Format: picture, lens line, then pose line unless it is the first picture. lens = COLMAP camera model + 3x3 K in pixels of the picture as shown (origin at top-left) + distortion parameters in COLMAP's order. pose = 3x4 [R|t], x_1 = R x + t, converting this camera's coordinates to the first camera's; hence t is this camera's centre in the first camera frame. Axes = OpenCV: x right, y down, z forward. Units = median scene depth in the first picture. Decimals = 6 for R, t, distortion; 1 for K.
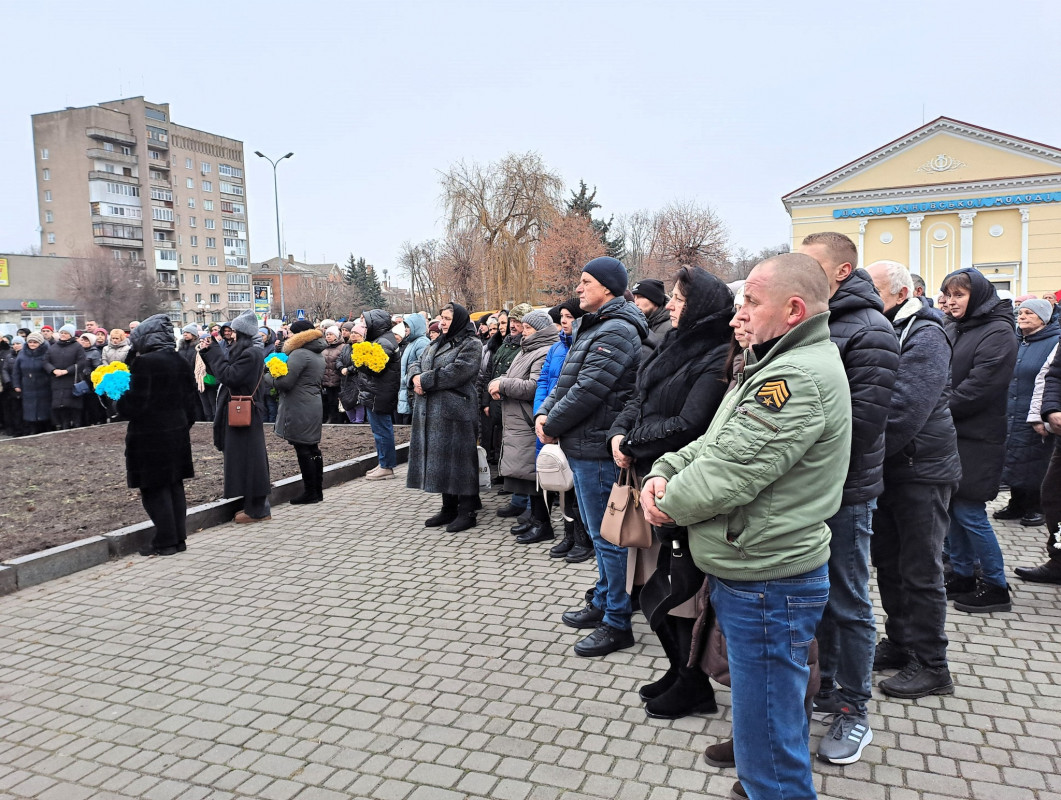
lens RADIAL K [[783.9, 0, 518.4], [0, 783.9, 386.7], [0, 0, 1]] dist [0.024922, -0.029934]
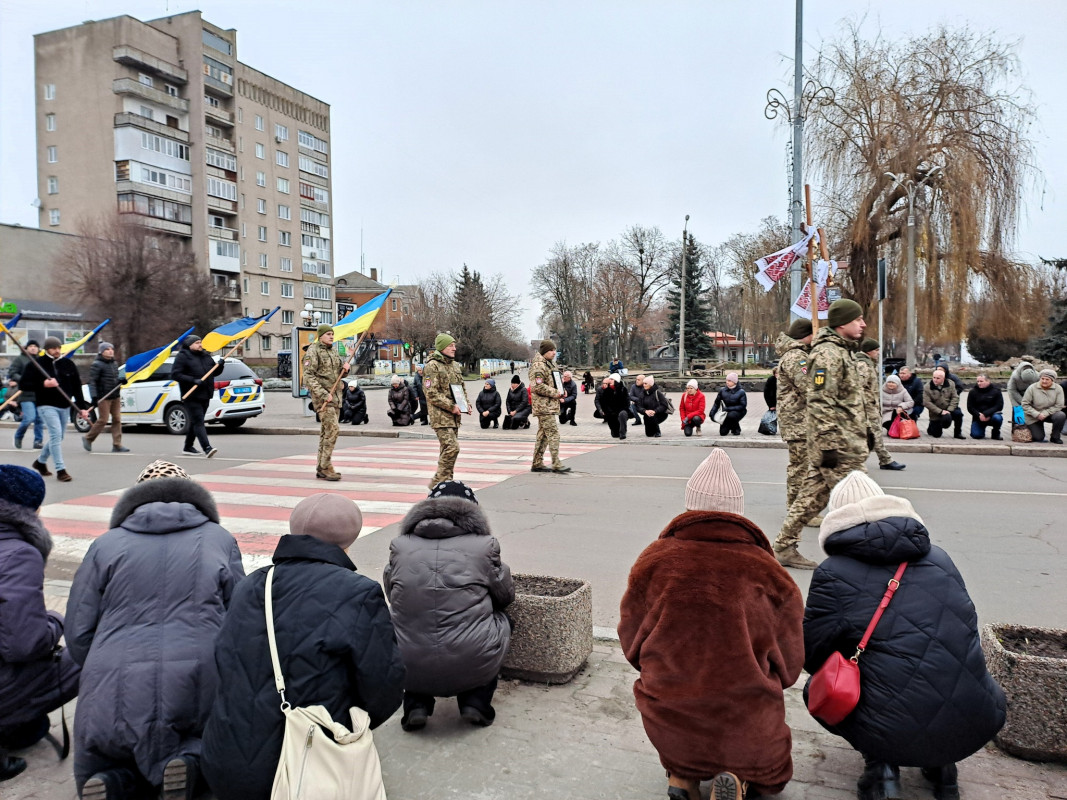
lens RADIAL K [[777.3, 0, 529.7], [0, 777.3, 400.5], [0, 0, 1]] dist [0.066665, -0.066043]
pose [[0.999716, 0.021955, -0.009276, -0.180635], [-0.022315, 0.998923, -0.040687, -0.015460], [0.008372, 0.040882, 0.999129, 0.340641]]
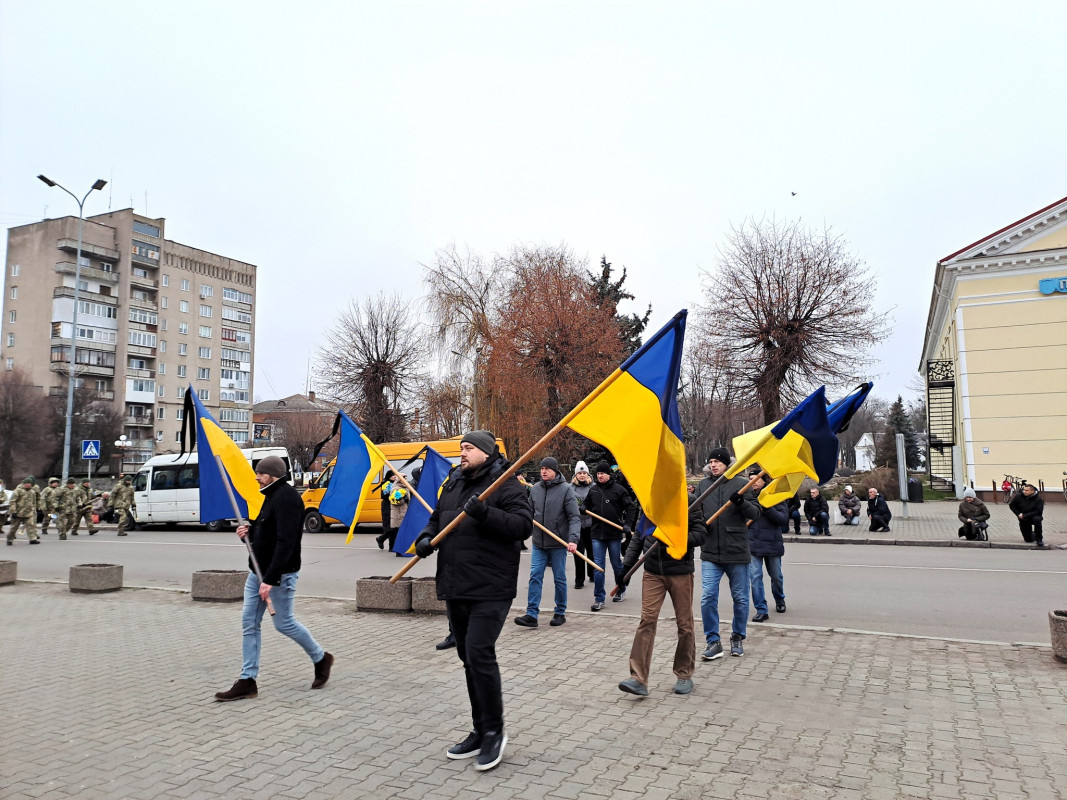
lens RADIAL K [[777.3, 0, 523.7], [0, 777.3, 389.5], [0, 0, 1]] dist [0.066665, -0.066043]
pose [[0.996083, 0.011062, -0.087733, 0.040920], [-0.027336, 0.982067, -0.186539, -0.015928], [0.084096, 0.188206, 0.978522, 0.208740]]
